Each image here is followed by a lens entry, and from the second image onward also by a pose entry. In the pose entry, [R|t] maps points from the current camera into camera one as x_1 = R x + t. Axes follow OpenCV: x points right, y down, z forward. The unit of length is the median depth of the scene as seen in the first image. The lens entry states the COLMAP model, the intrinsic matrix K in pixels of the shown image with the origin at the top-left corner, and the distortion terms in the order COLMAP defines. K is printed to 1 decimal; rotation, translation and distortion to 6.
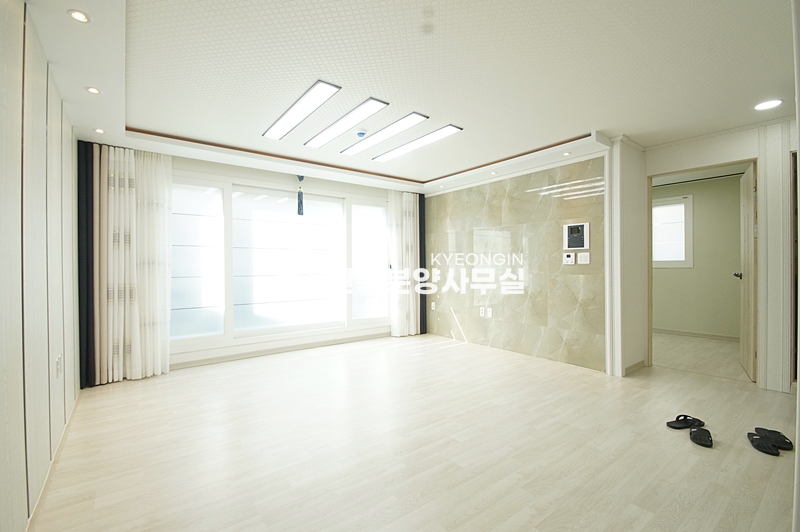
lens RADIAL K [[357.9, 0, 398.5], [0, 357.9, 267.7], [0, 0, 1]] dist [-0.003019, -0.001376]
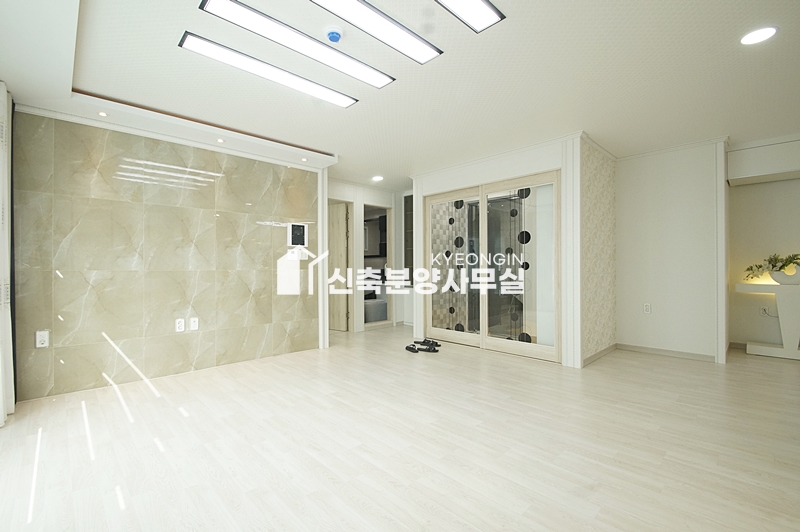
lens RADIAL K [[357.9, 0, 384.0], [0, 357.9, 264.5], [0, 0, 1]] dist [-0.003019, -0.001376]
pose [[-0.092410, 0.006540, 0.995700, -0.577049], [0.001972, 0.999978, -0.006385, 0.010604], [-0.995719, 0.001373, -0.092421, 0.764458]]
